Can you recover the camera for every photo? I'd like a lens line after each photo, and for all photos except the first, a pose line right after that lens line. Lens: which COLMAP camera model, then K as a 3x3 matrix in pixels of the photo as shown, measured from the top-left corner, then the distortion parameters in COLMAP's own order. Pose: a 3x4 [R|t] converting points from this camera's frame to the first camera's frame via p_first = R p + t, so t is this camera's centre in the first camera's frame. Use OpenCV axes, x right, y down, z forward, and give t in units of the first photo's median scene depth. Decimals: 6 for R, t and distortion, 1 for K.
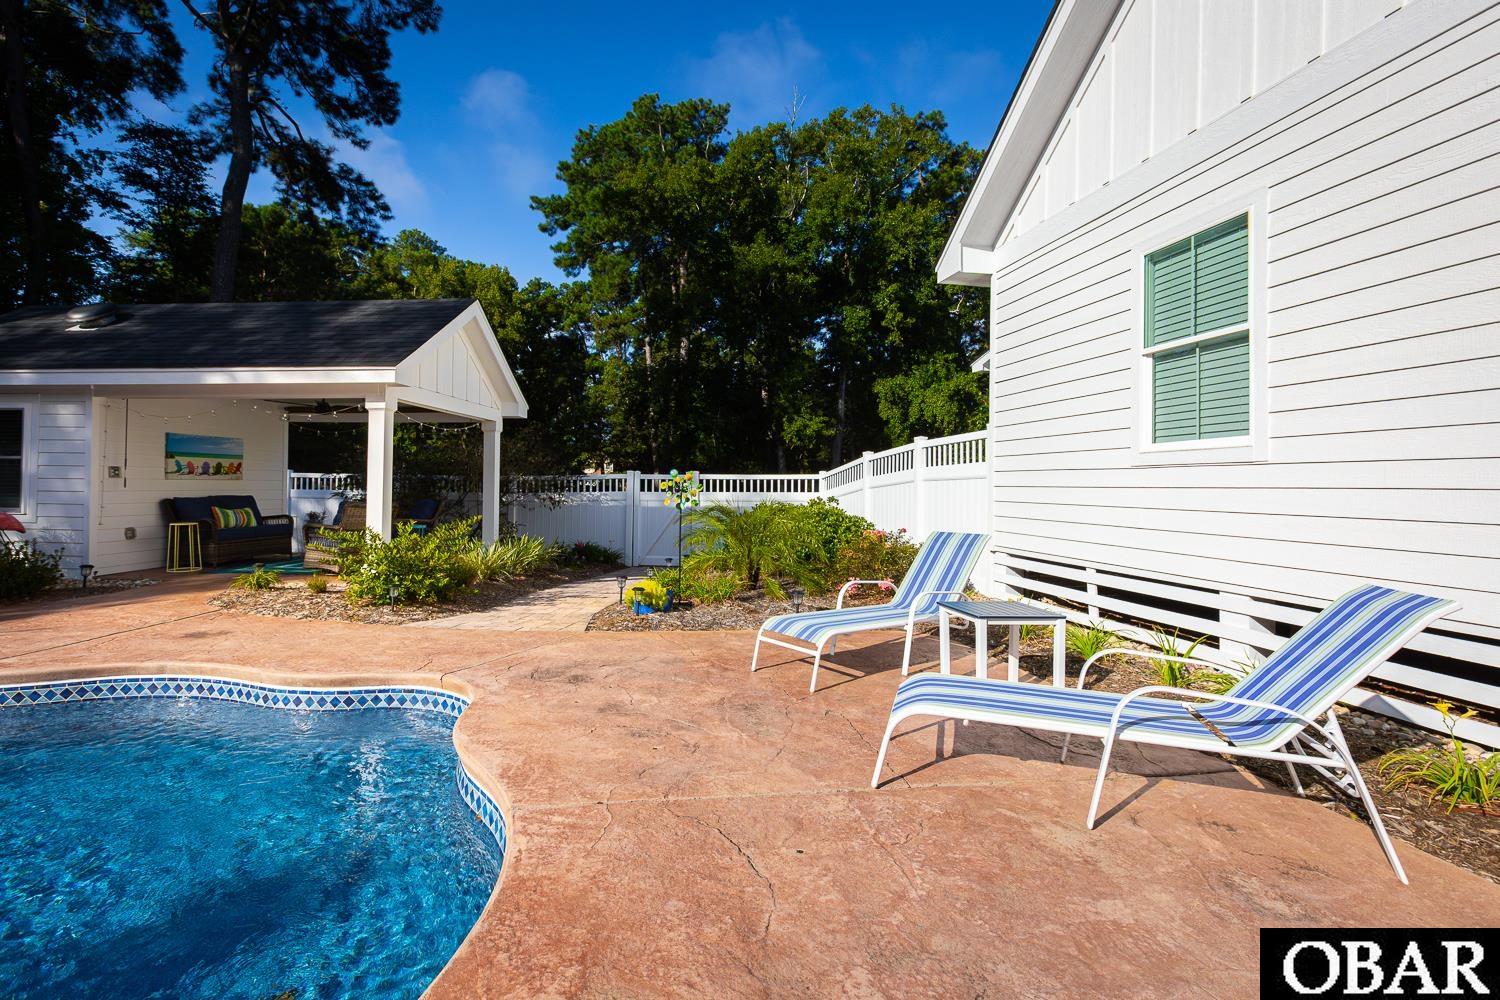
lens RADIAL K [[679.2, 0, 696.5], [0, 679.2, 470.9], [0, 0, 1]] dist [0.010977, 0.000260]
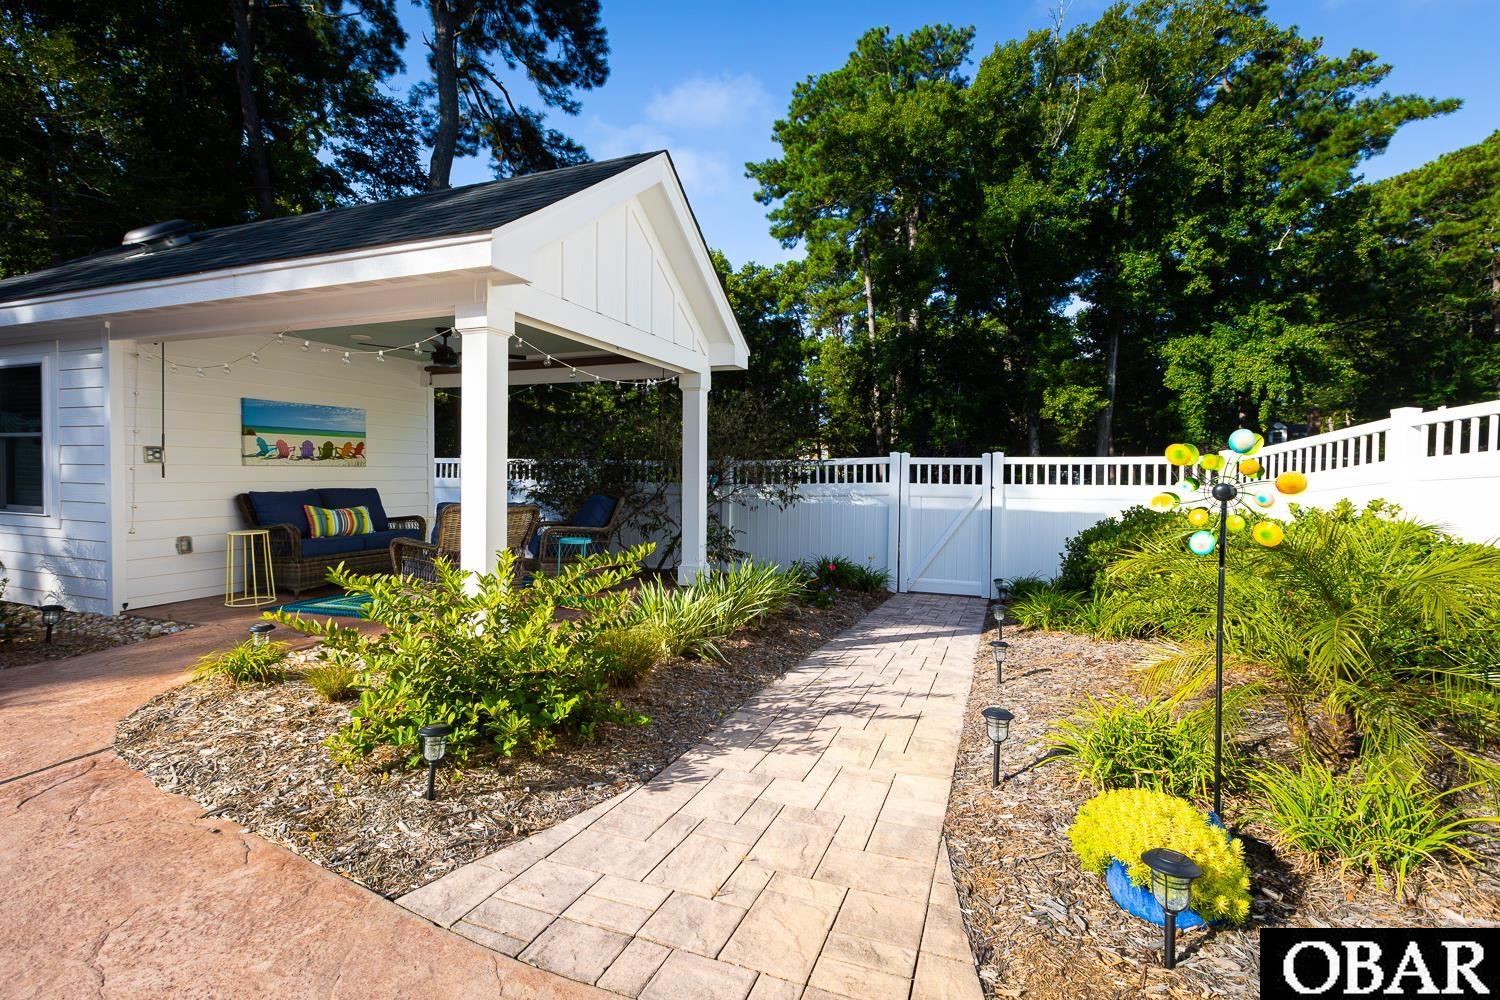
lens RADIAL K [[670.4, 0, 758.3], [0, 670.4, 491.0], [0, 0, 1]] dist [0.003289, 0.000438]
pose [[0.975901, 0.006247, -0.218125, -0.033276], [0.004539, 0.998793, 0.048914, 0.001991], [0.218167, -0.048725, 0.974694, 0.125413]]
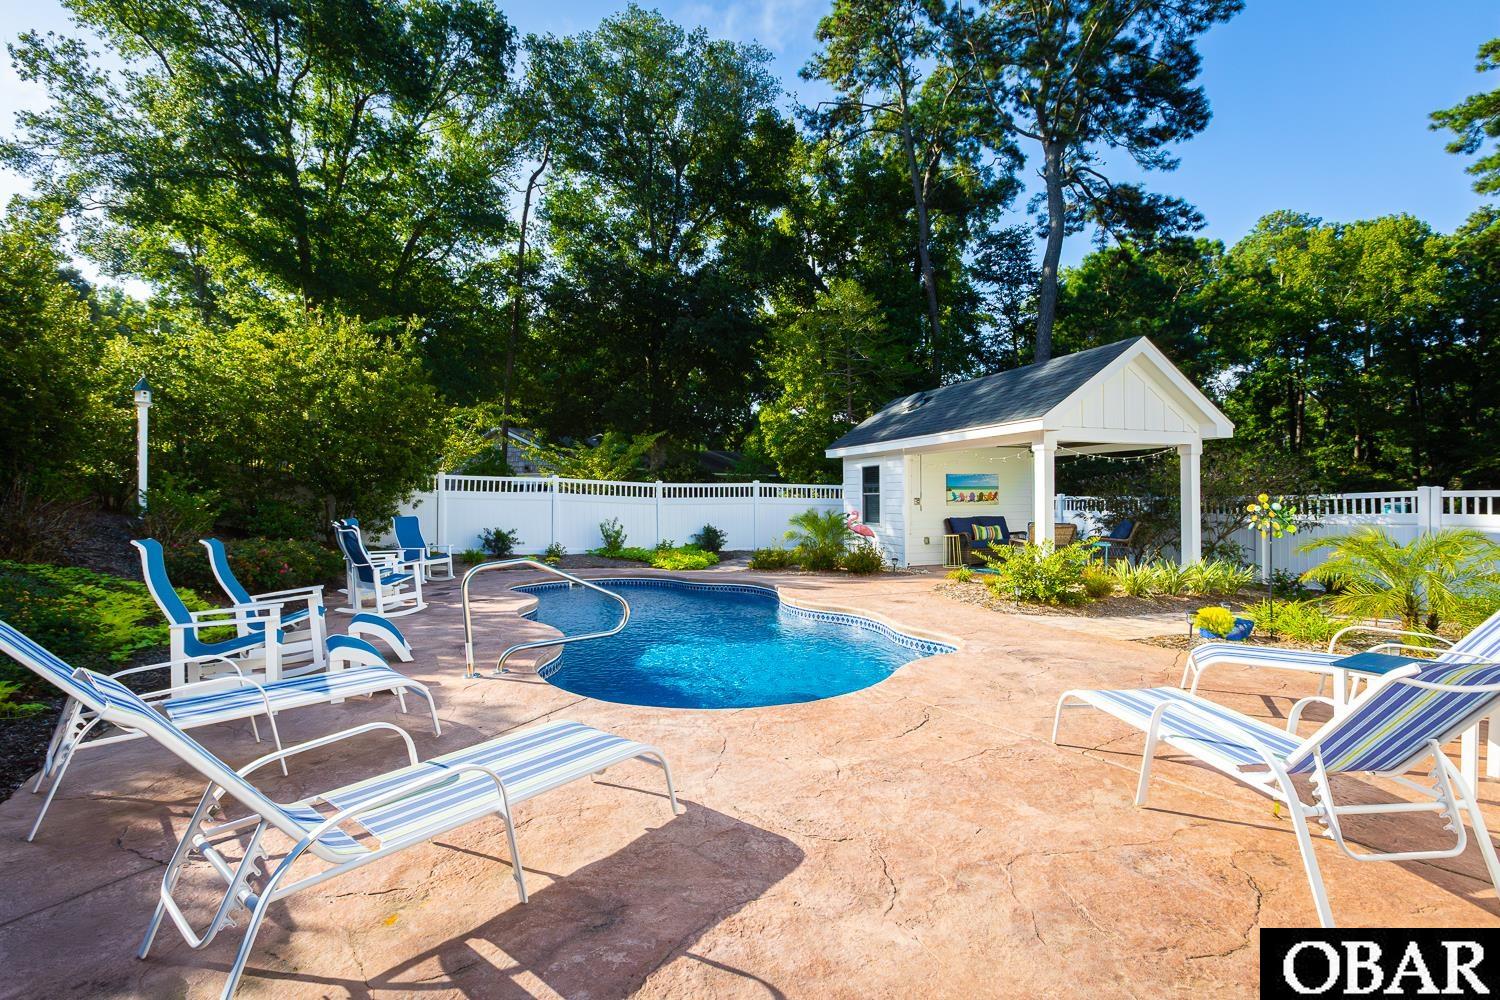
lens RADIAL K [[670.4, 0, 758.3], [0, 670.4, 491.0], [0, 0, 1]] dist [0.003289, 0.000438]
pose [[0.463017, -0.025532, -0.885982, 0.091971], [0.031270, 0.999433, -0.012459, -0.003742], [0.885798, -0.021935, 0.463553, -0.011644]]
